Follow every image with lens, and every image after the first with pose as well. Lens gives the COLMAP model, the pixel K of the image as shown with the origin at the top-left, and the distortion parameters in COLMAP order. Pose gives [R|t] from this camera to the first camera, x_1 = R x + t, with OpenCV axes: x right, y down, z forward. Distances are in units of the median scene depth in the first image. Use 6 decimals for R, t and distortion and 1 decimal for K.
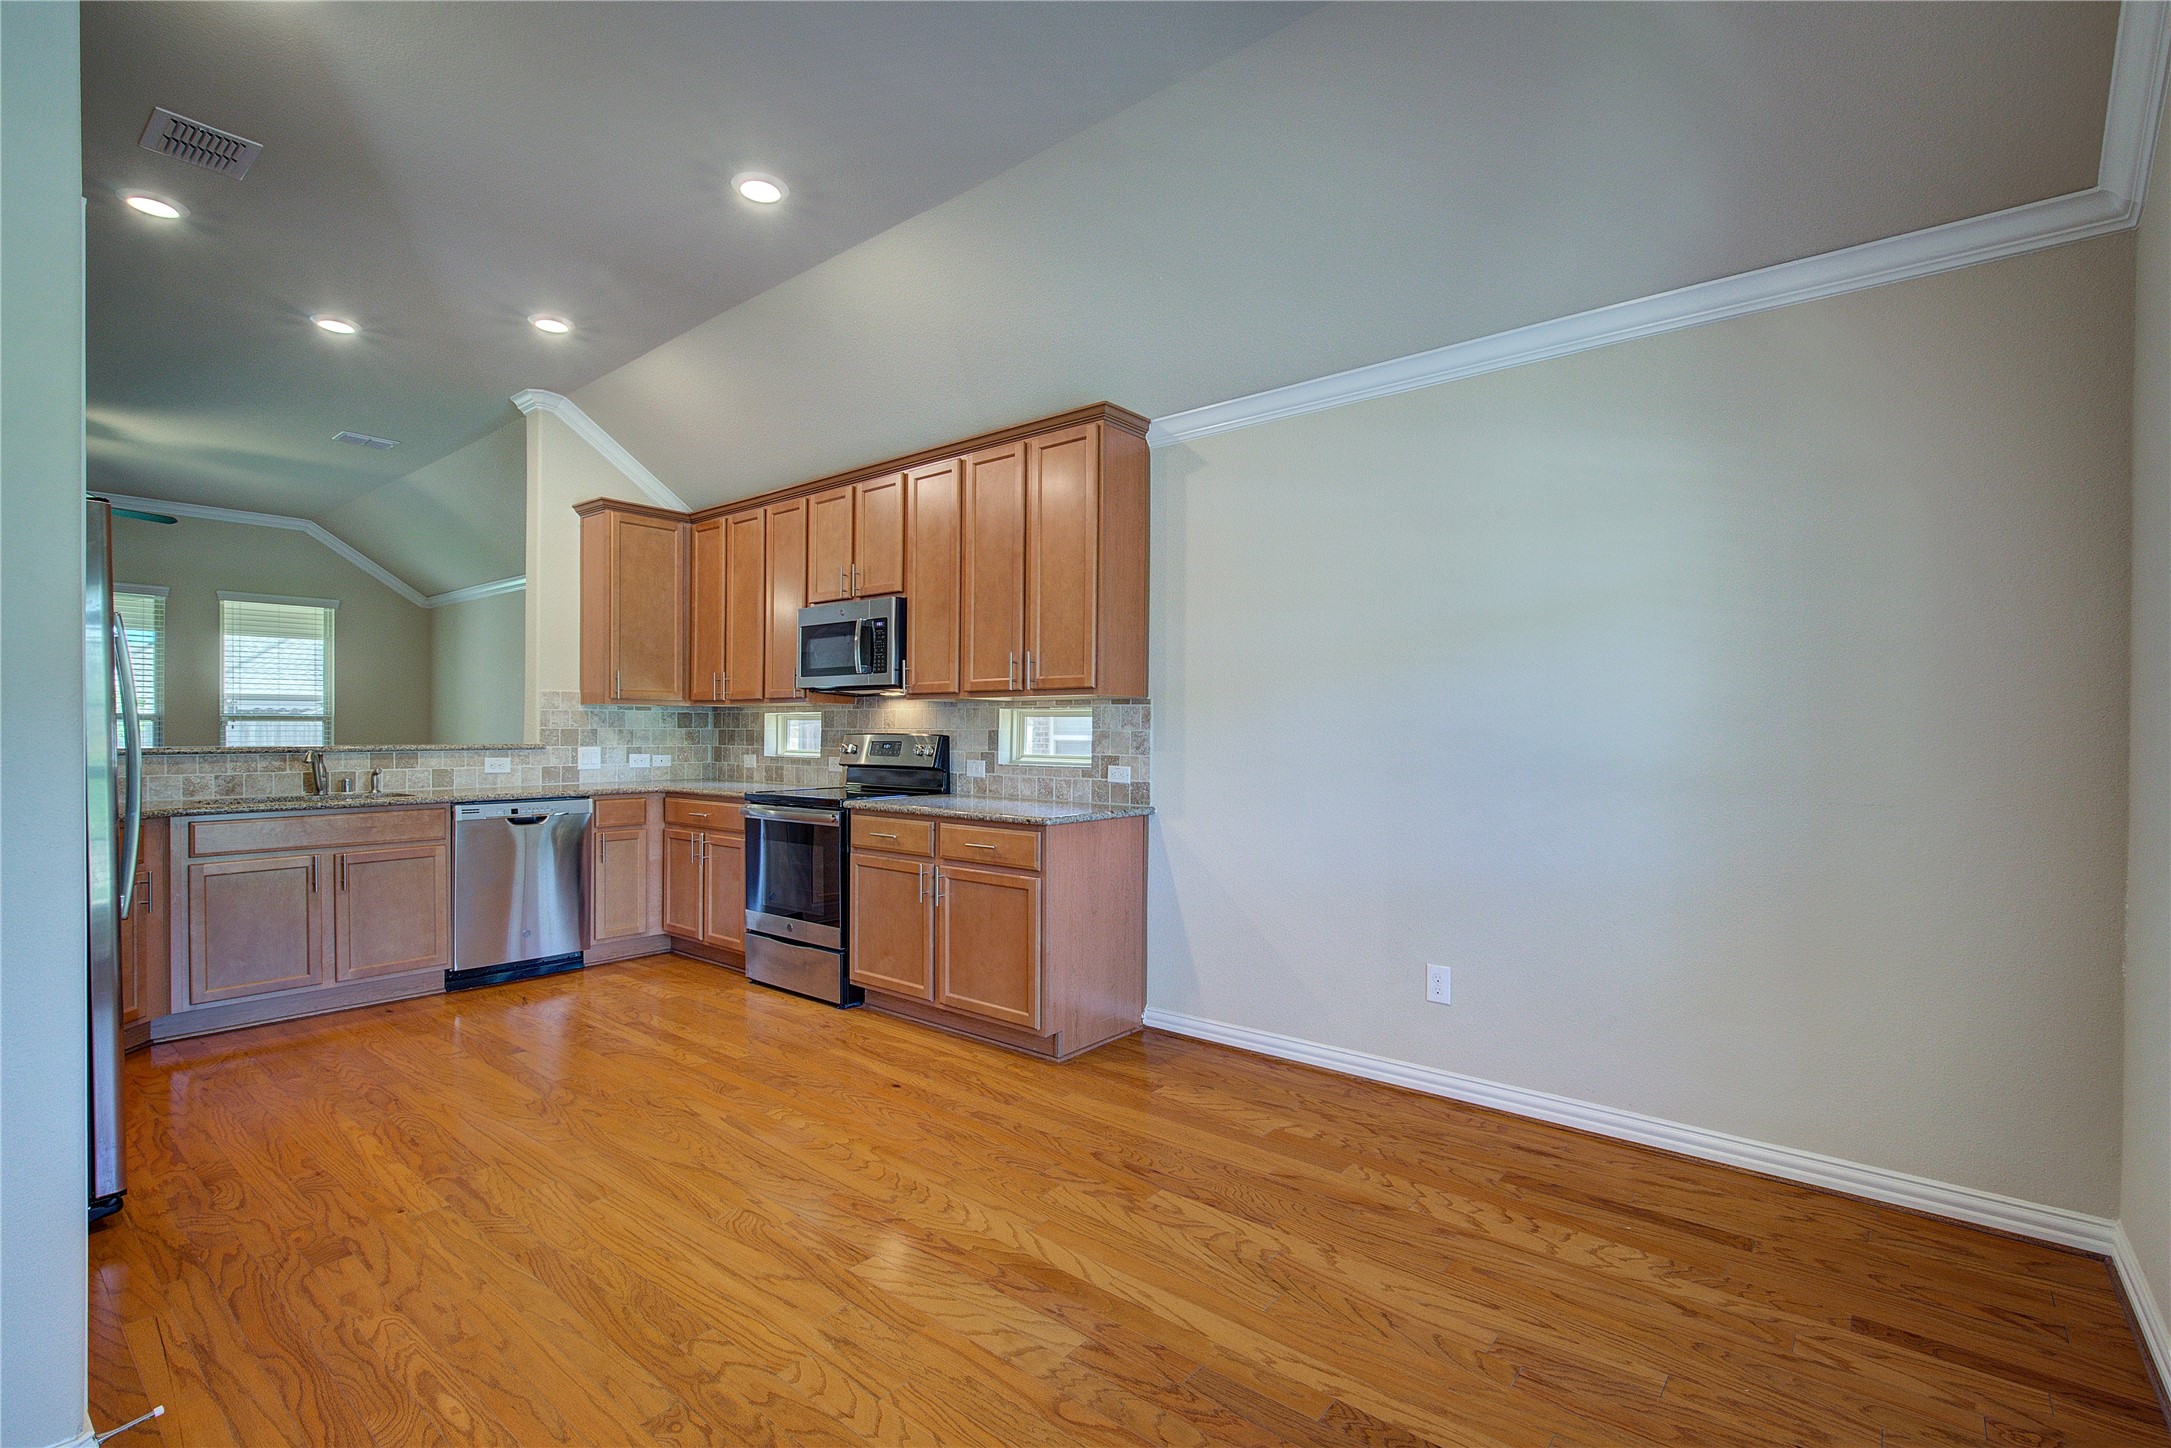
lens RADIAL K [[994.9, 0, 1095.5], [0, 994.9, 728.0], [0, 0, 1]] dist [-0.002034, 0.000931]
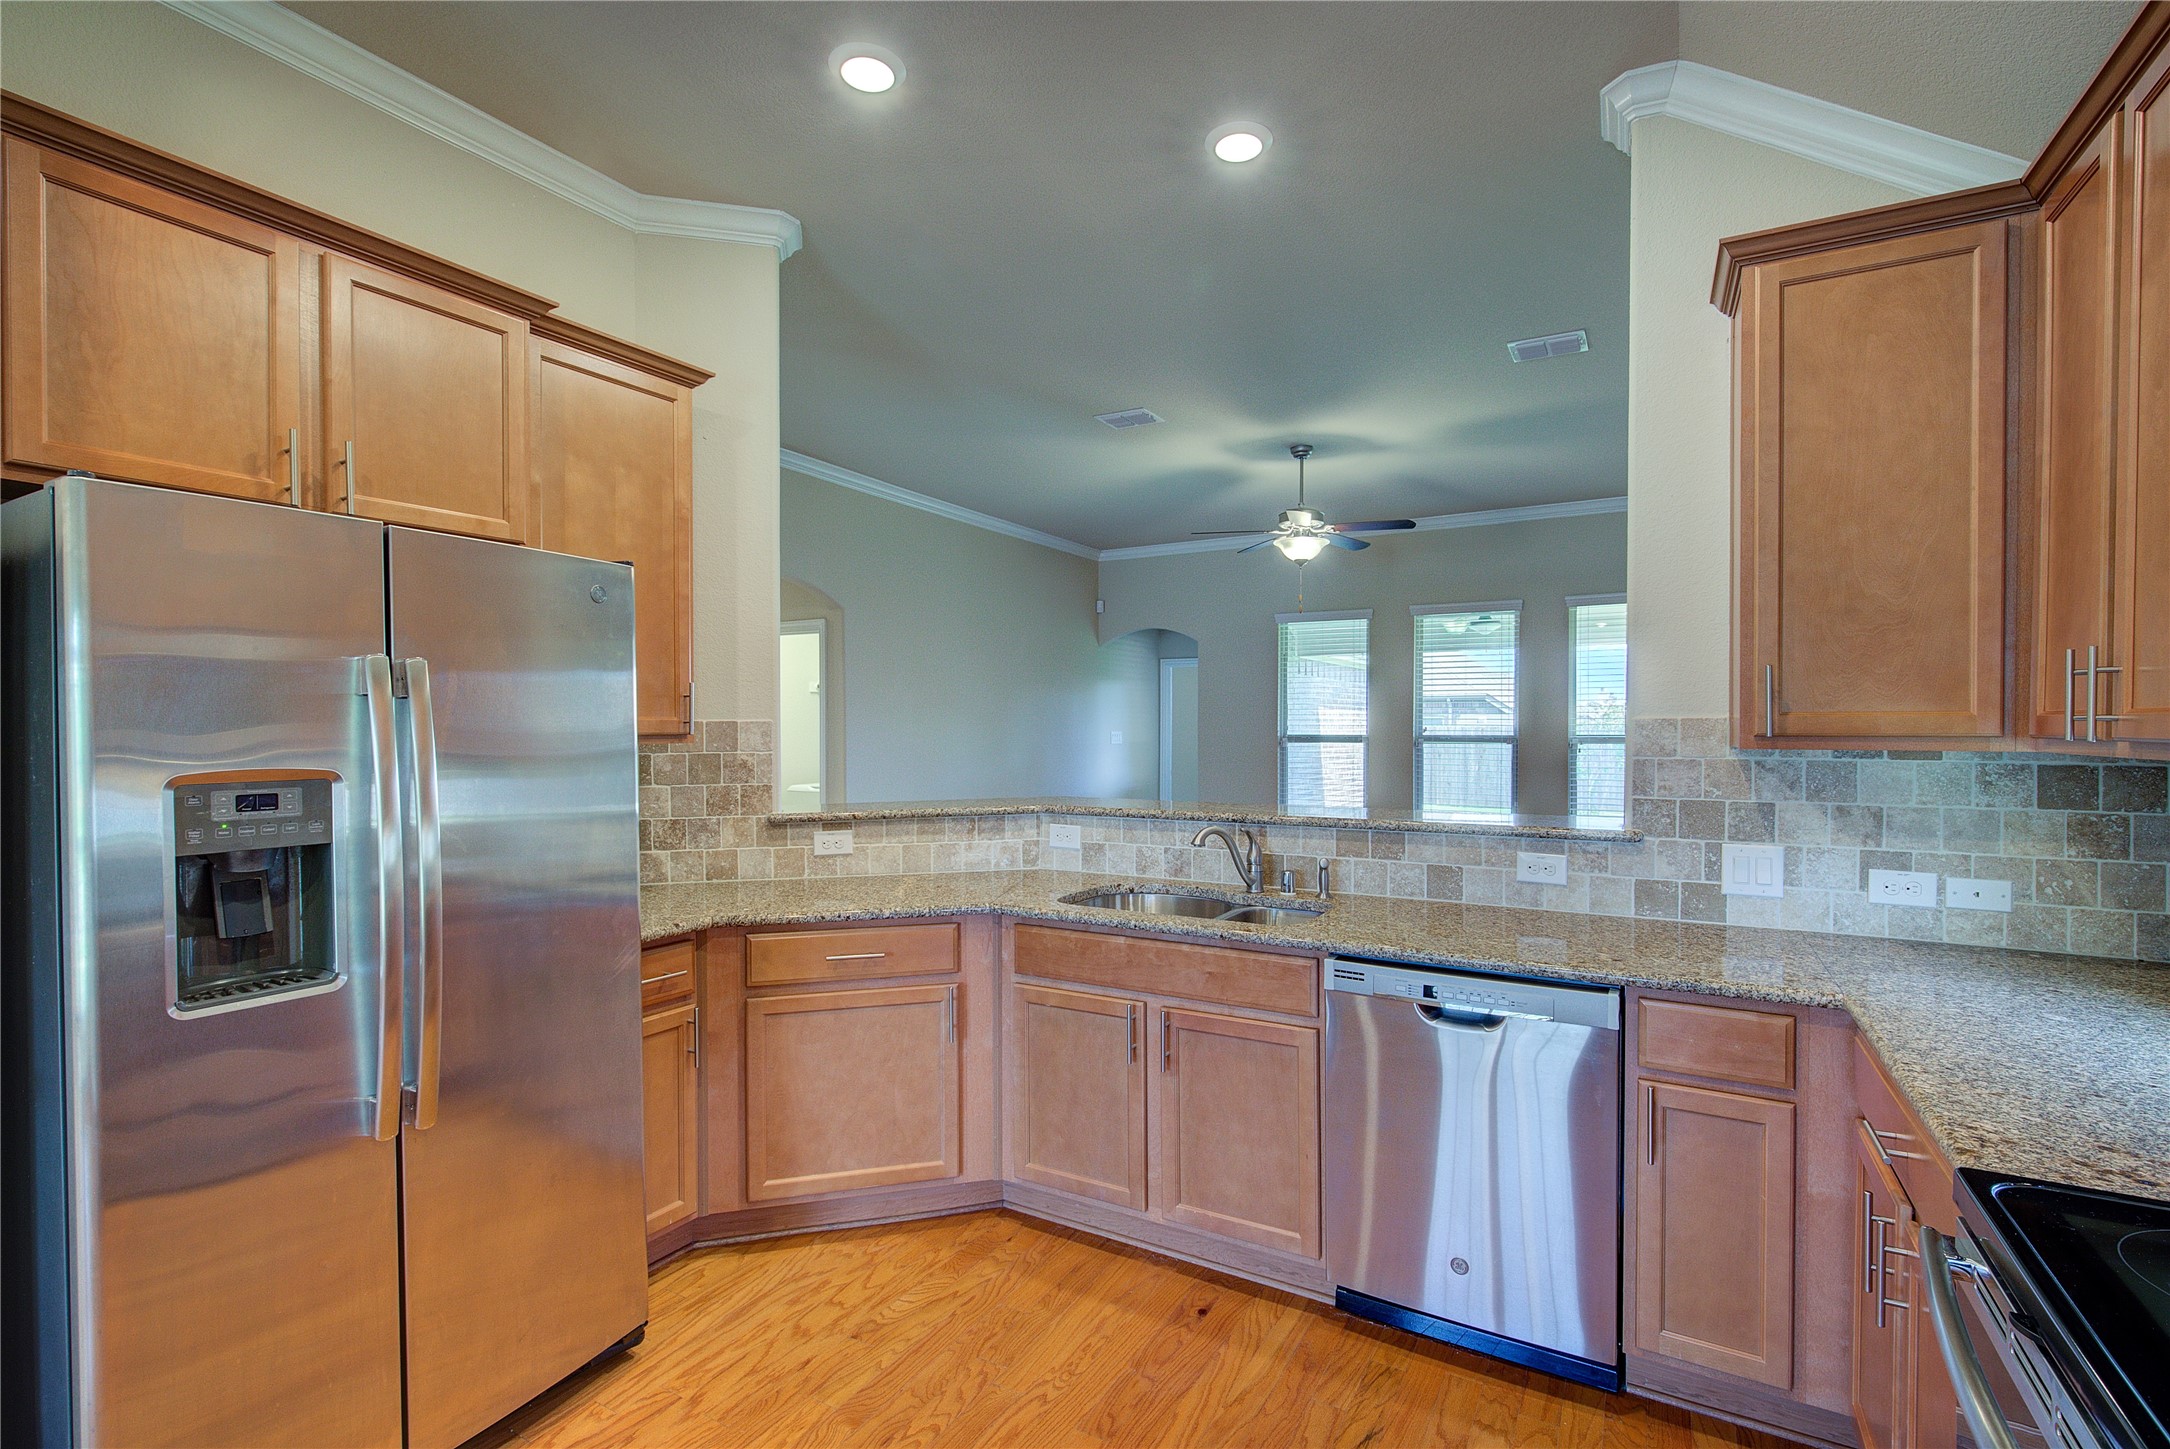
lens RADIAL K [[994.4, 0, 1103.9], [0, 994.4, 735.2], [0, 0, 1]] dist [-0.002034, 0.000931]
pose [[0.173973, 0.006791, -0.984727, -0.196488], [0.002349, 0.999971, 0.007311, -0.047279], [0.984748, -0.003585, 0.173952, 0.954213]]
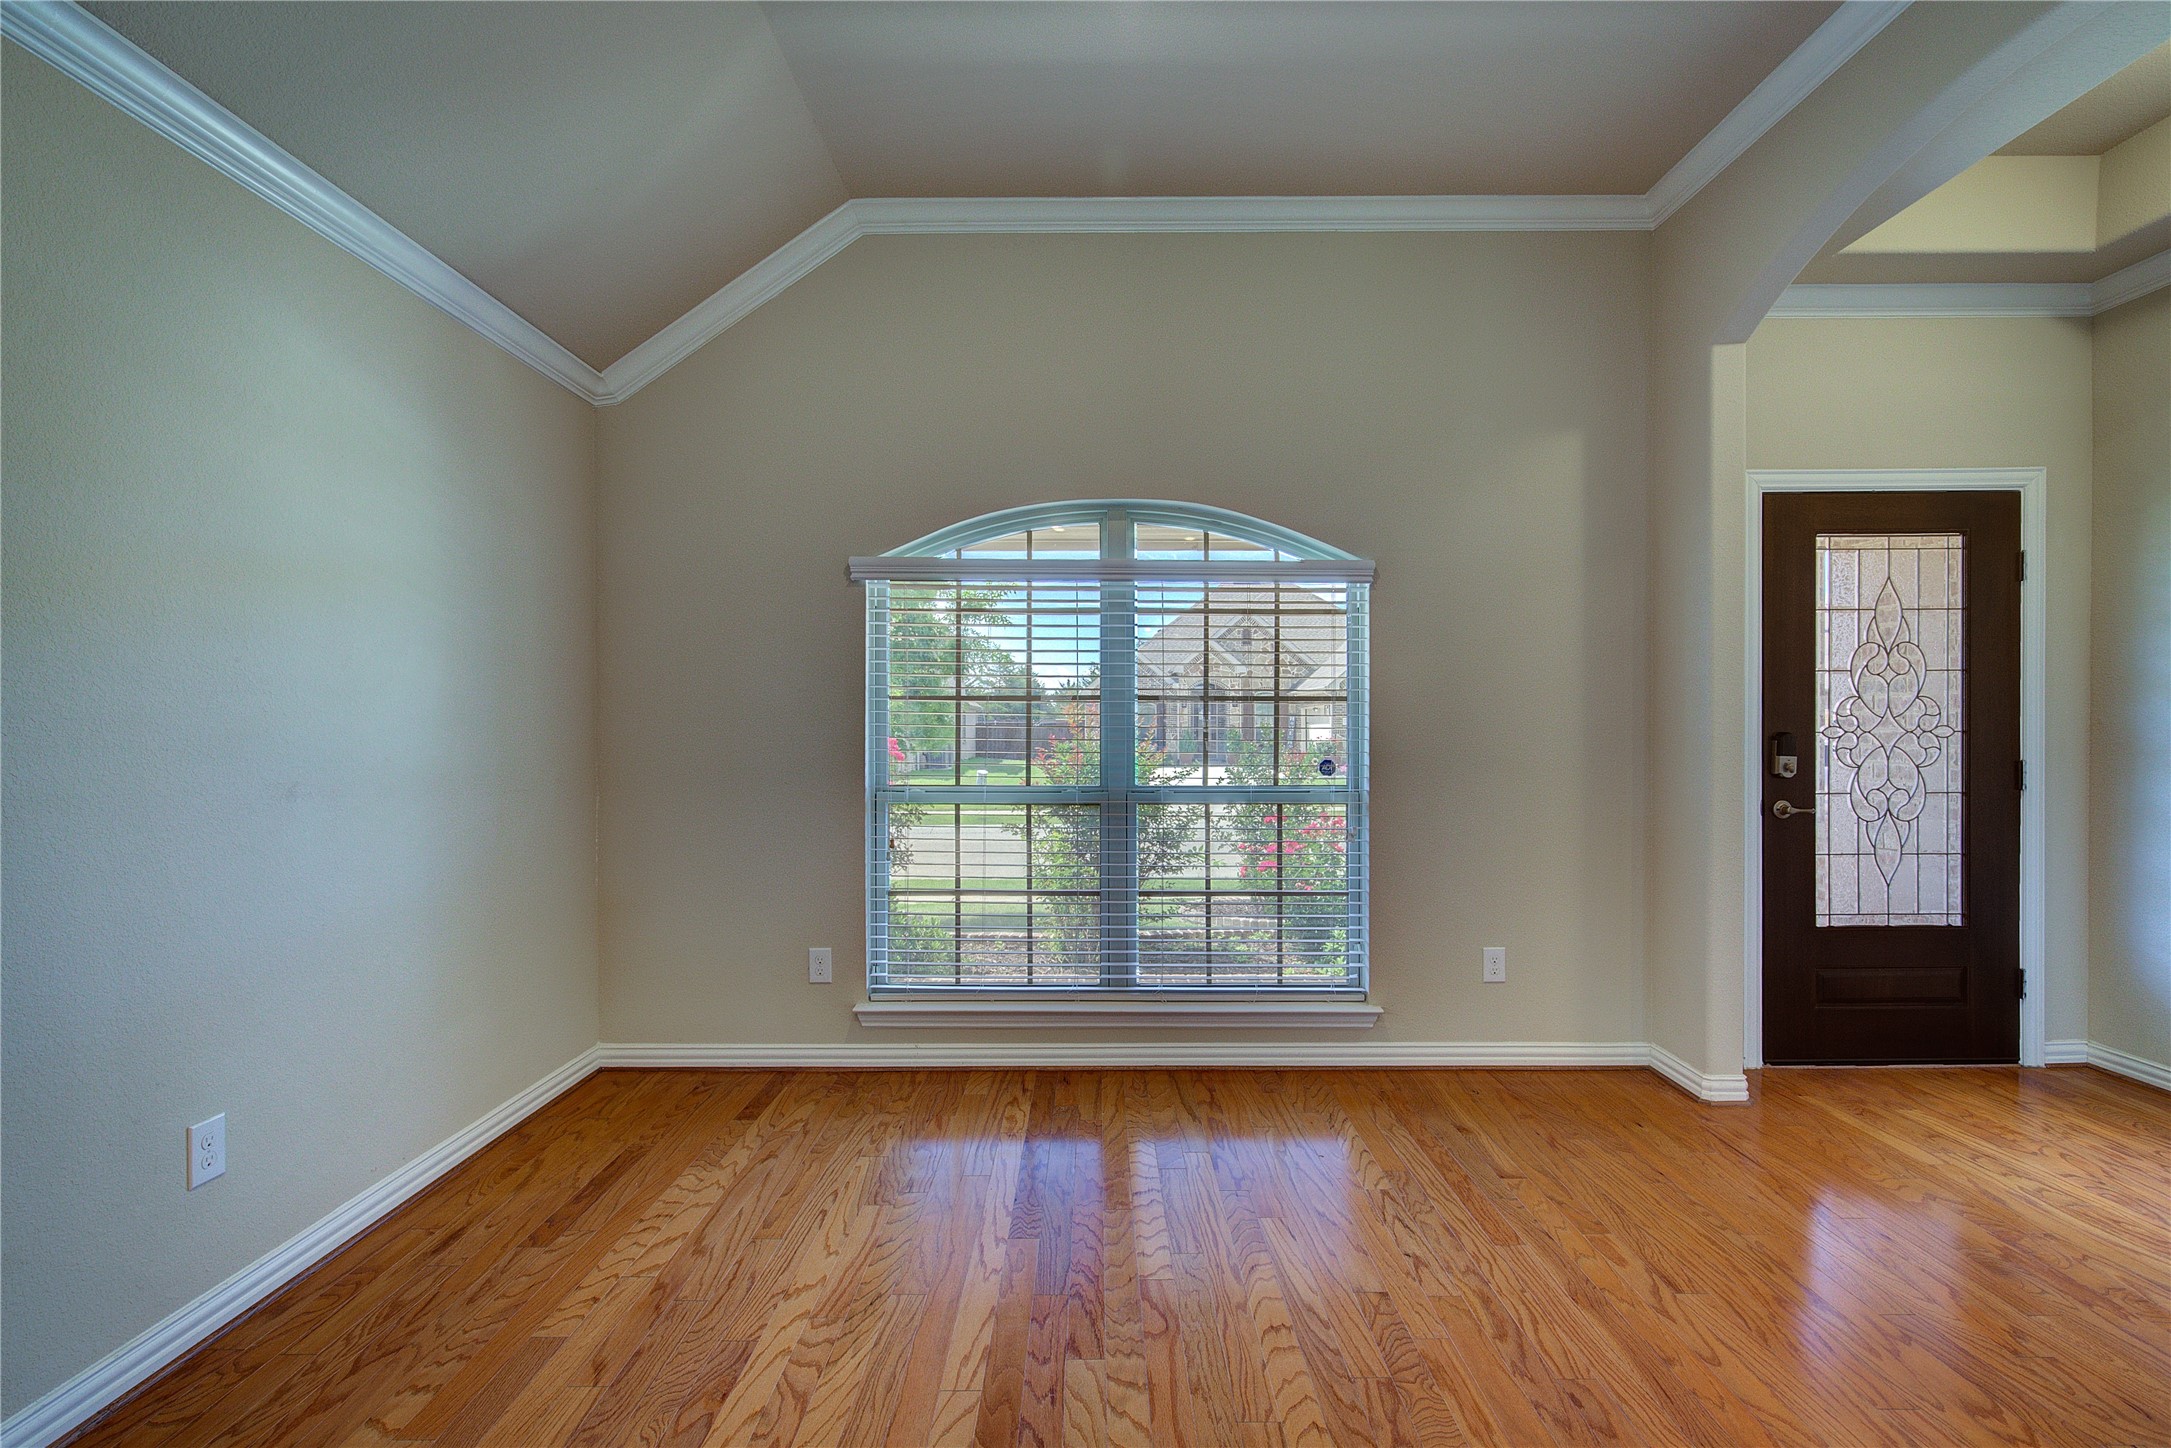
lens RADIAL K [[994.9, 0, 1104.4], [0, 994.9, 743.9], [0, 0, 1]] dist [-0.002034, 0.000931]
pose [[-0.639396, -0.013576, 0.768758, -0.404570], [0.002467, 0.999803, 0.019708, -0.000760], [-0.768873, 0.014498, -0.639237, 0.836384]]
